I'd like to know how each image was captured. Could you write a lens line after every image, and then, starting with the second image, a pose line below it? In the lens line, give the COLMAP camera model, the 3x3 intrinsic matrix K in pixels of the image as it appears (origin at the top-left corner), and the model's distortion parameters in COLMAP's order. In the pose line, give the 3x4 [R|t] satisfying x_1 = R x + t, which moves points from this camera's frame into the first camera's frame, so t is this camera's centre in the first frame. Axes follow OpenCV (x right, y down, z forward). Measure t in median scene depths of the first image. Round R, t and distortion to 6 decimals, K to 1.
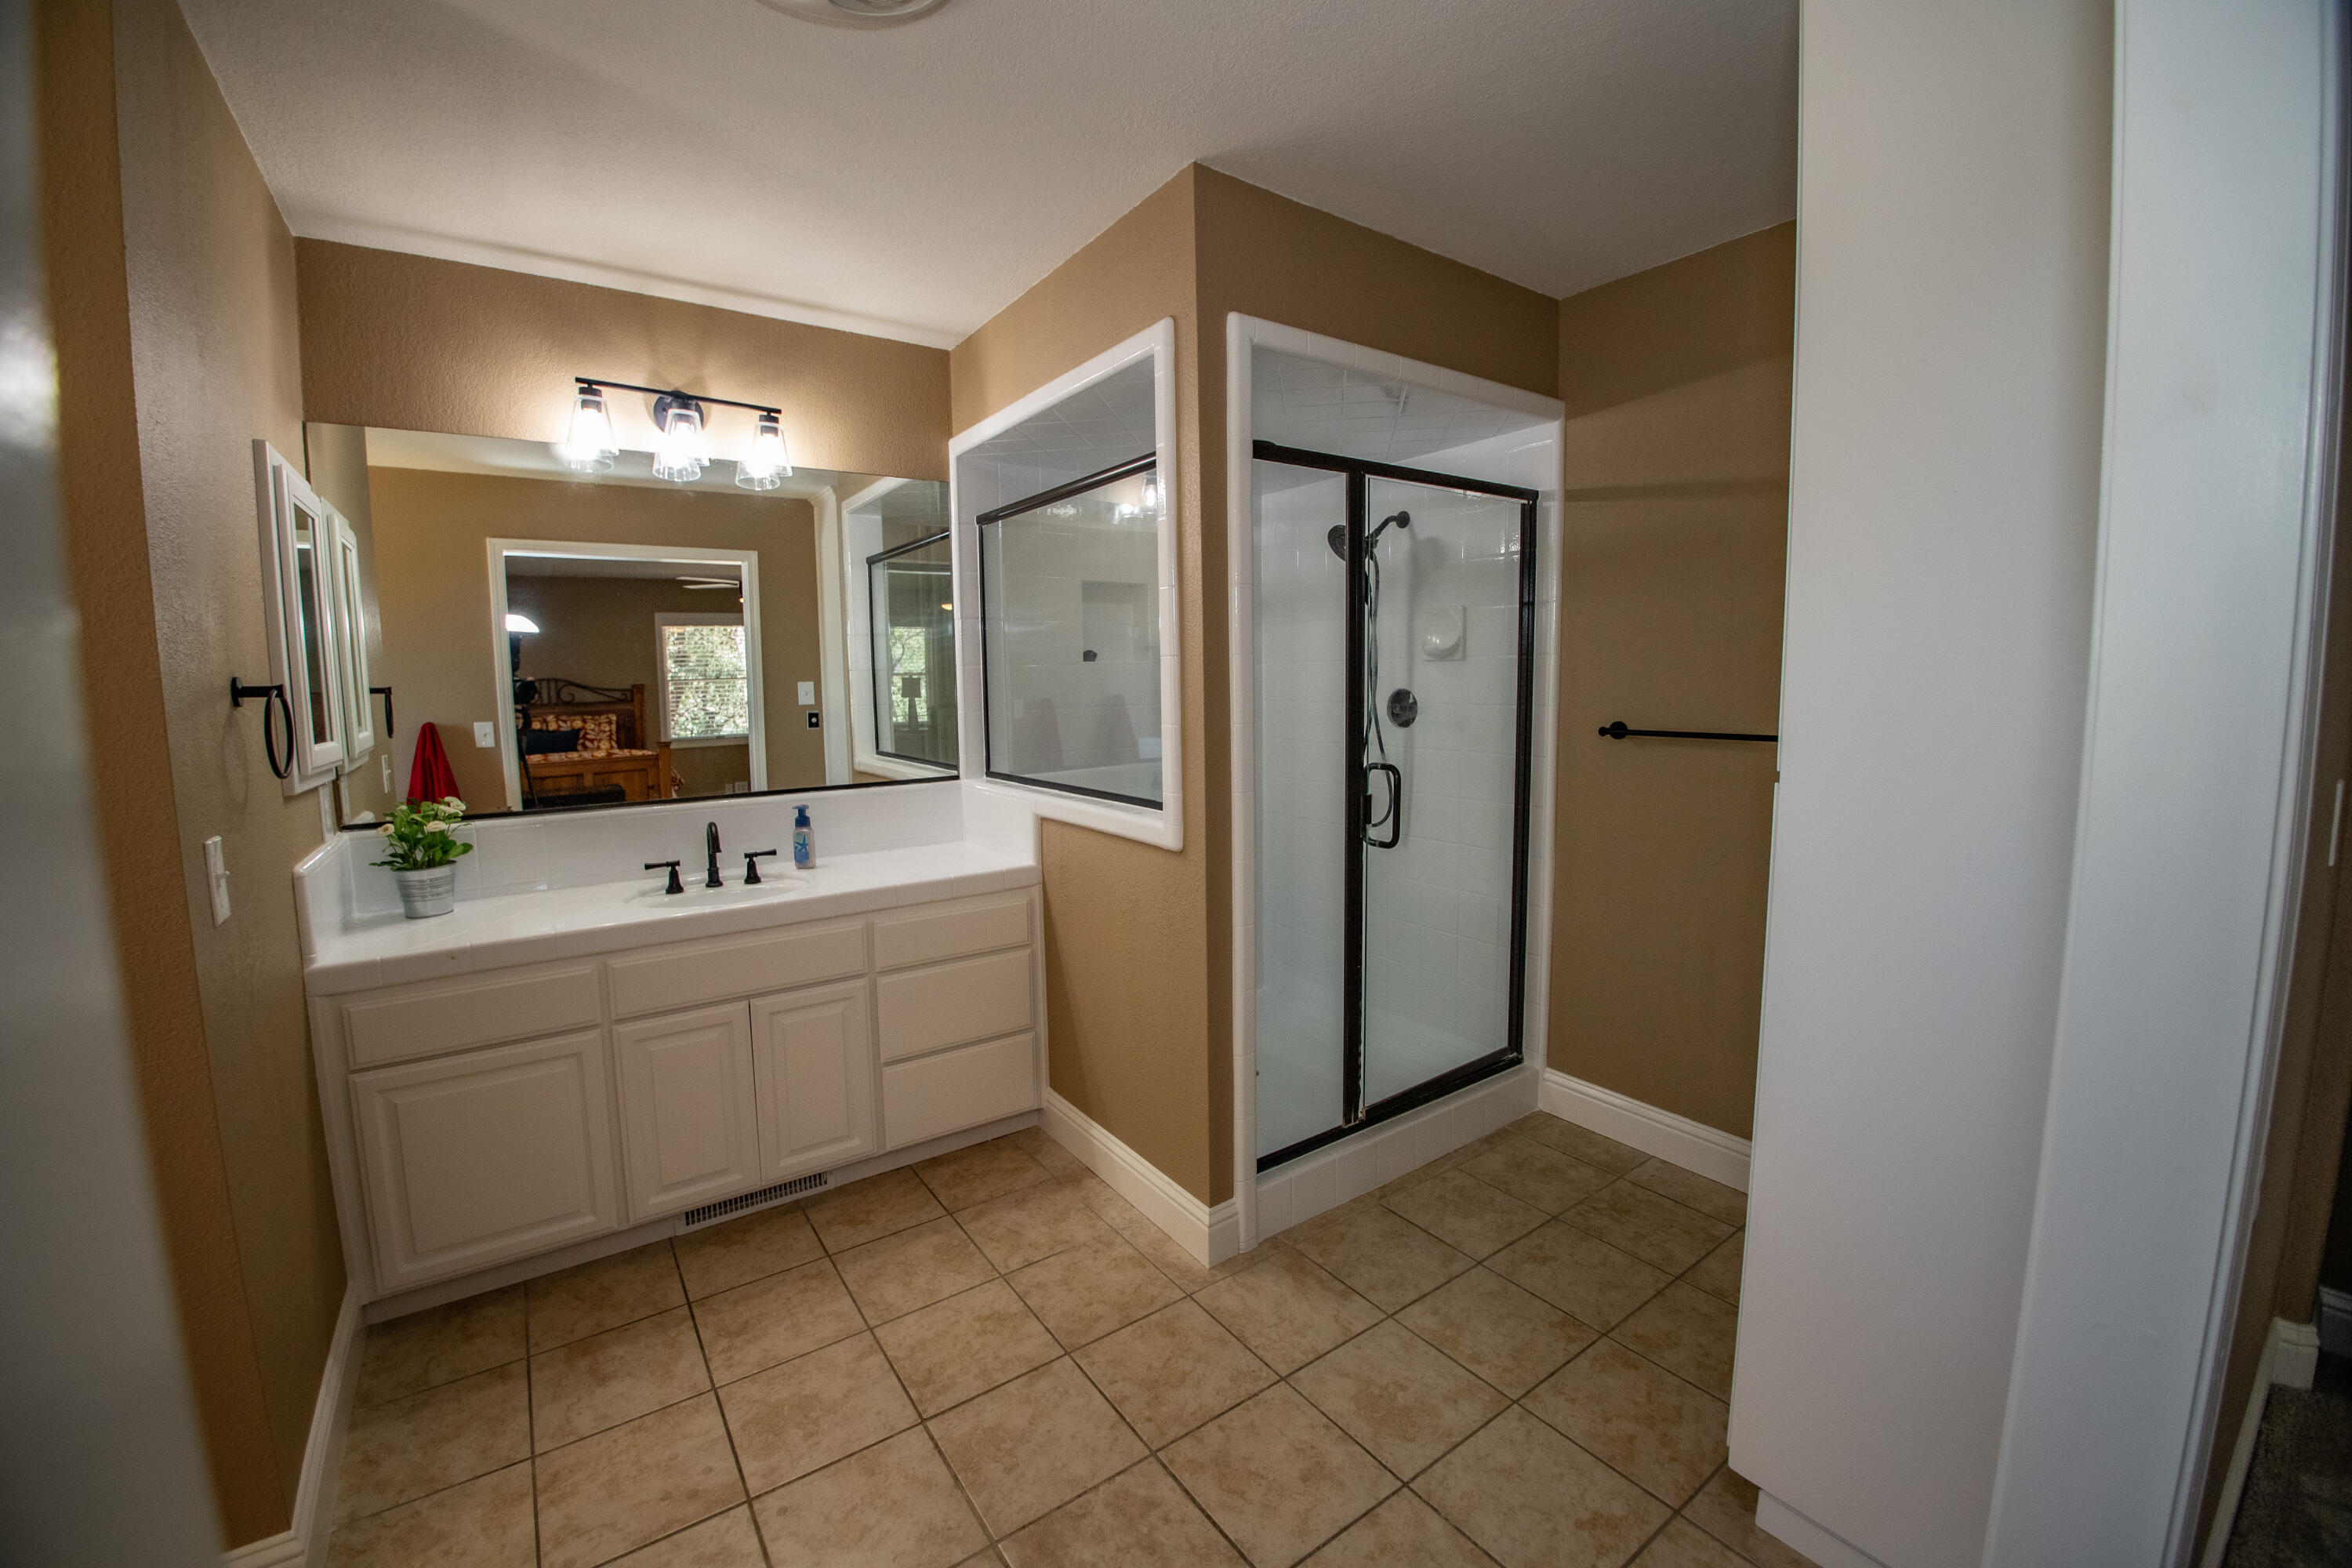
lens RADIAL K [[931.8, 0, 1121.8], [0, 931.8, 783.6], [0, 0, 1]] dist [-0.040747, -0.000653]
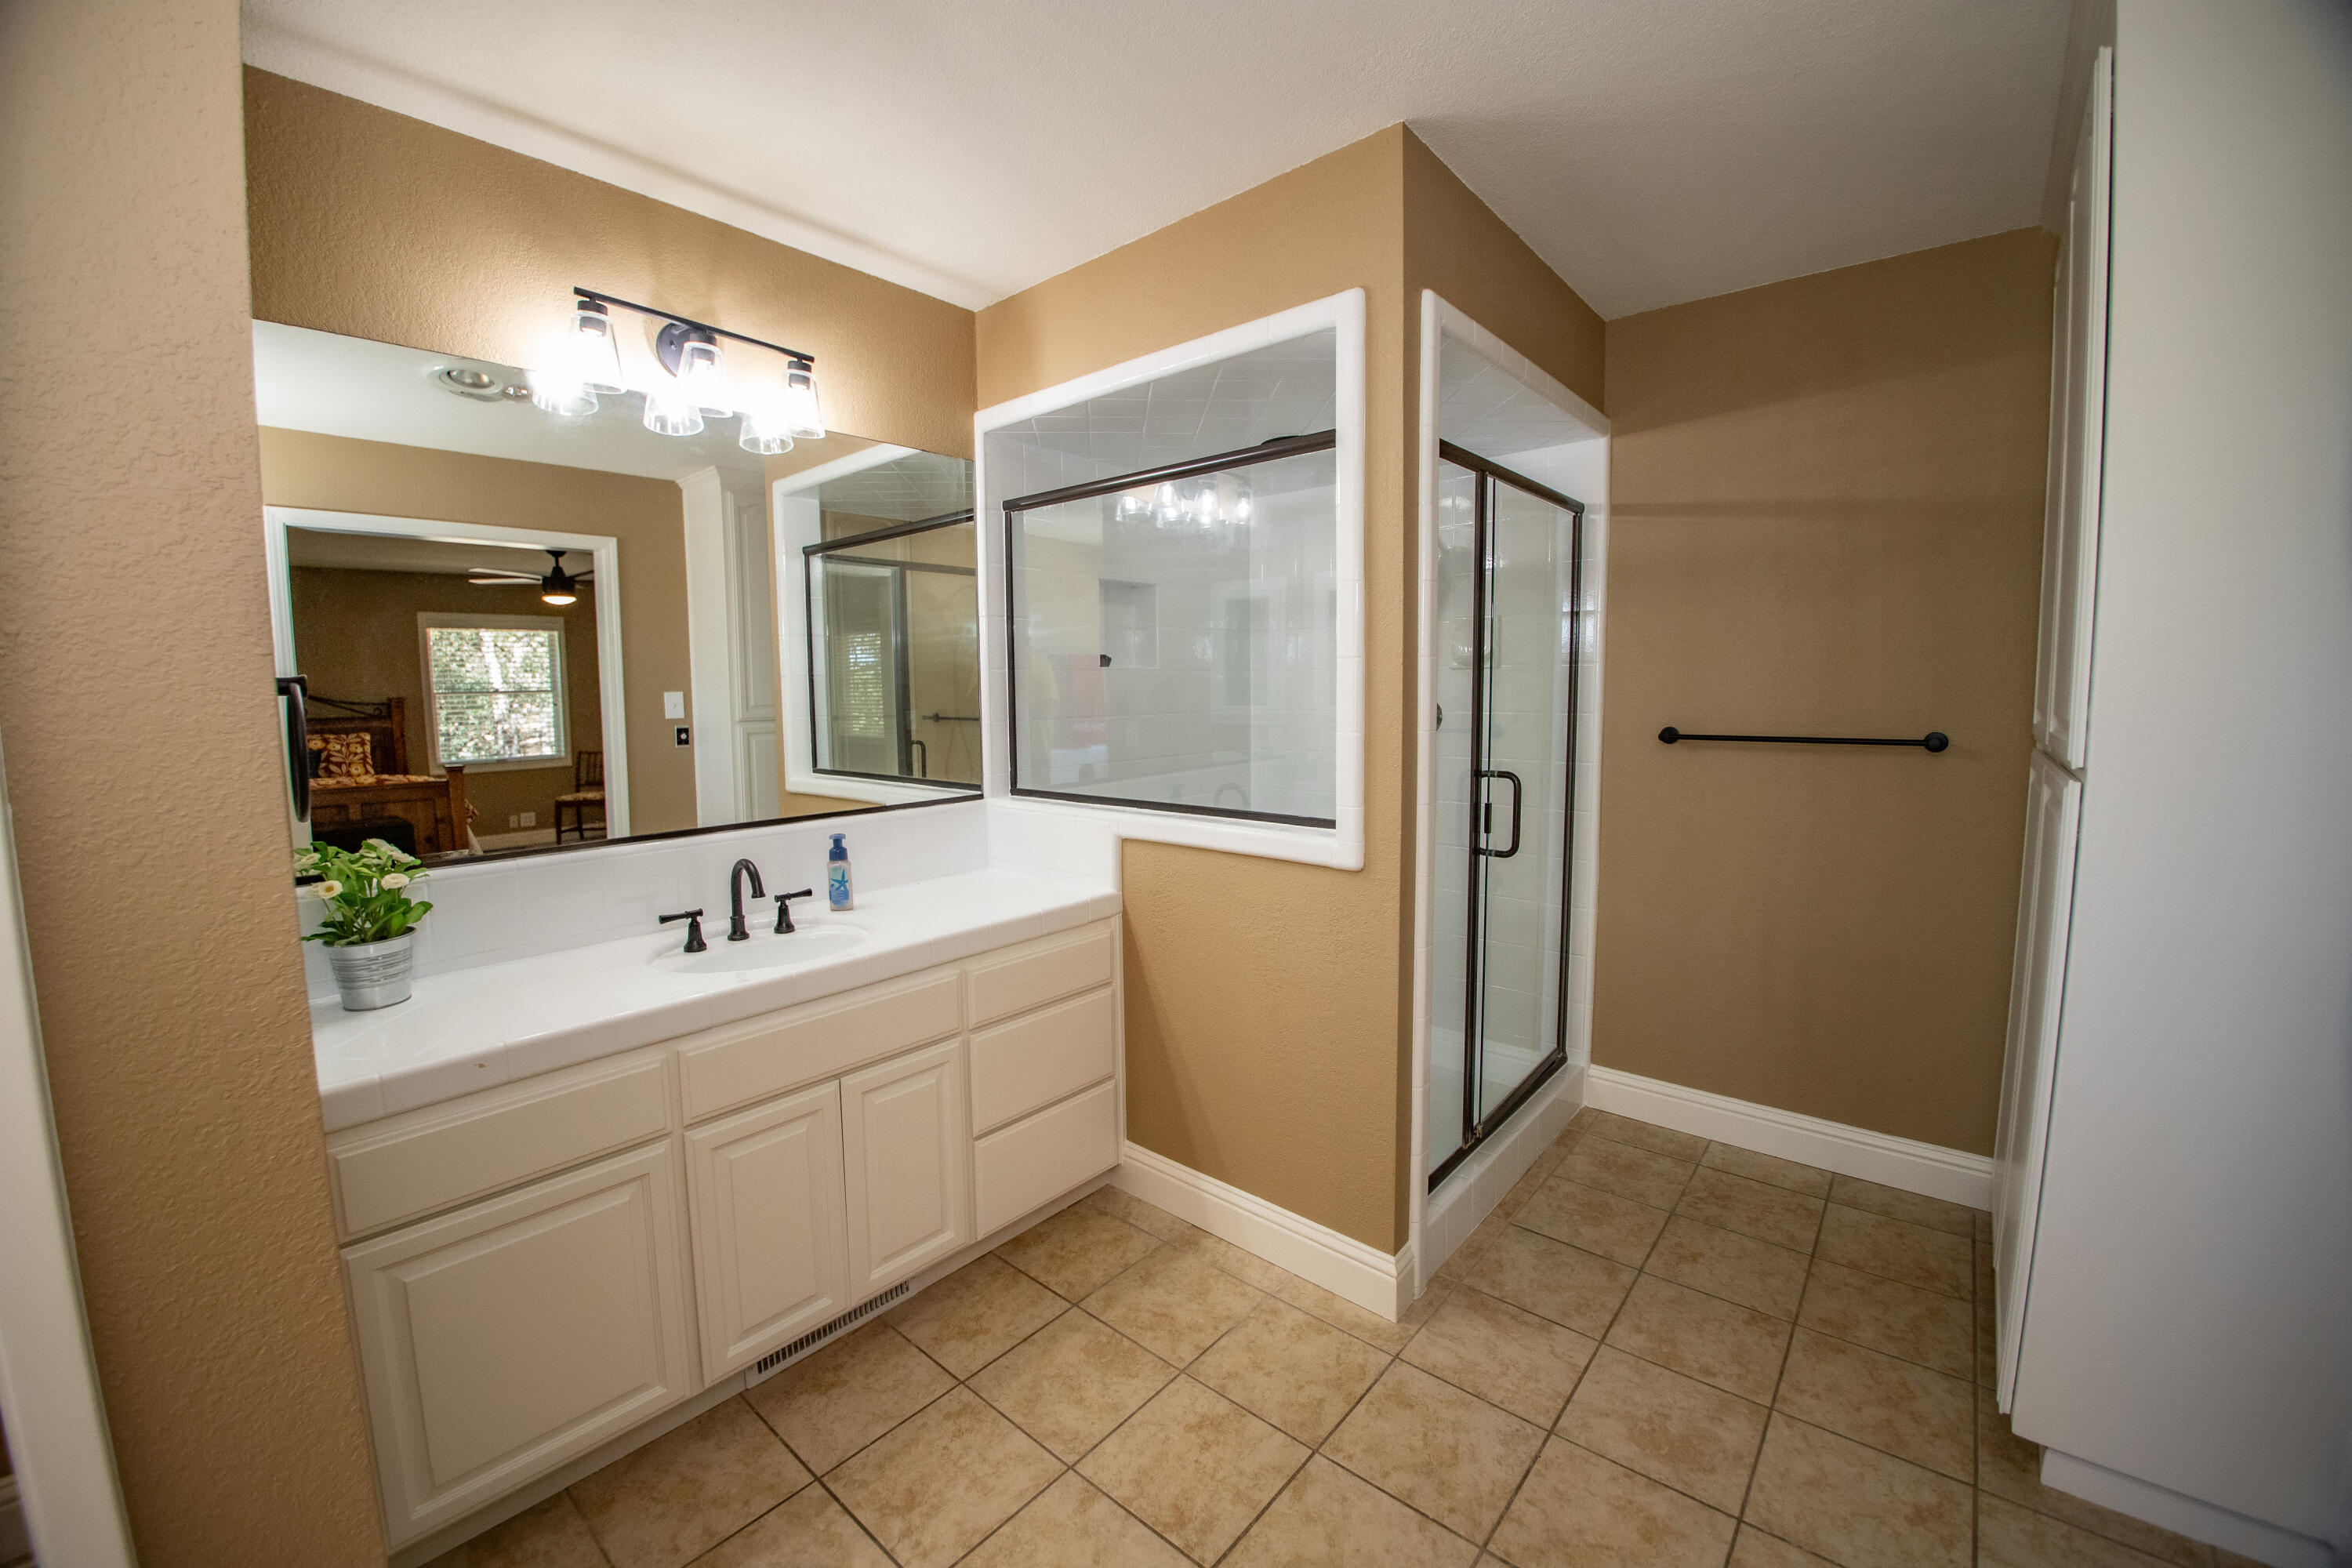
lens RADIAL K [[931.8, 0, 1121.8], [0, 931.8, 783.6], [0, 0, 1]] dist [-0.040747, -0.000653]
pose [[0.969741, -0.021148, 0.243218, -0.346133], [0.025052, 0.999602, -0.012969, -0.005614], [-0.242847, 0.018670, 0.969885, 0.153301]]
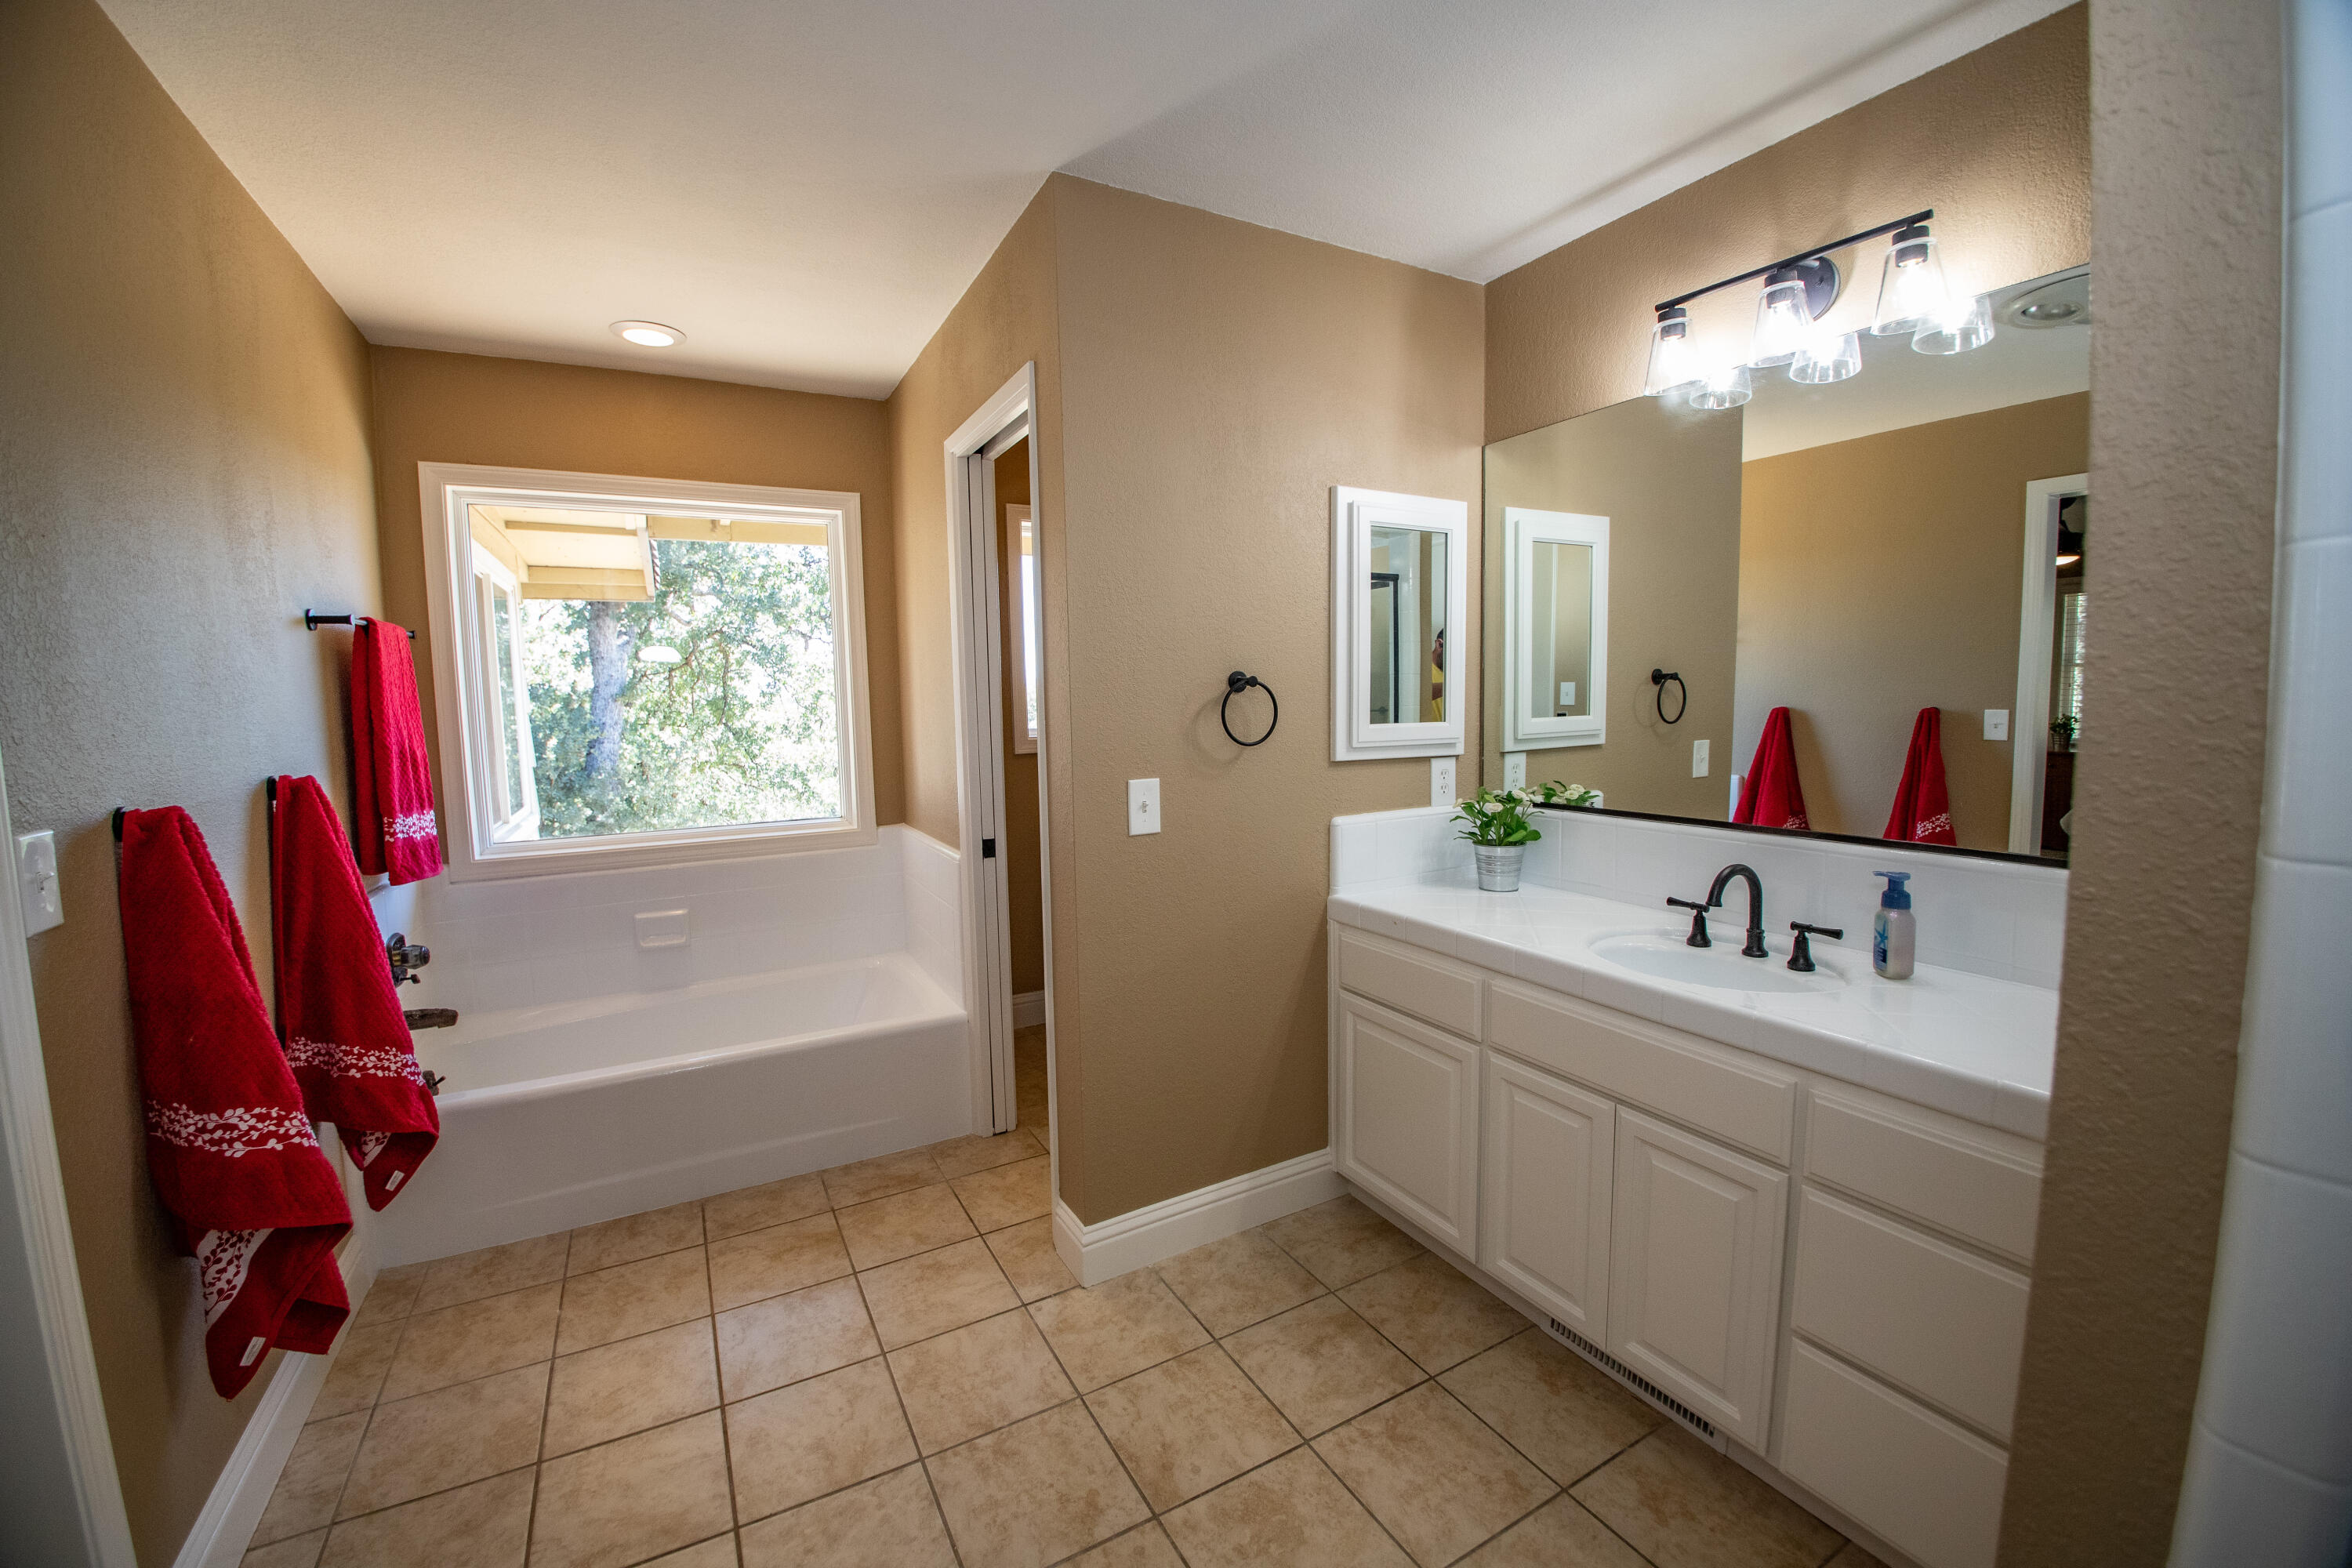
lens RADIAL K [[919.6, 0, 1172.4], [0, 919.6, 774.4], [0, 0, 1]] dist [-0.026444, -0.005685]
pose [[-0.073265, 0.111685, -0.991039, 0.302551], [-0.089061, 0.989007, 0.118040, -0.077583], [0.993328, 0.096912, -0.062513, 0.649816]]
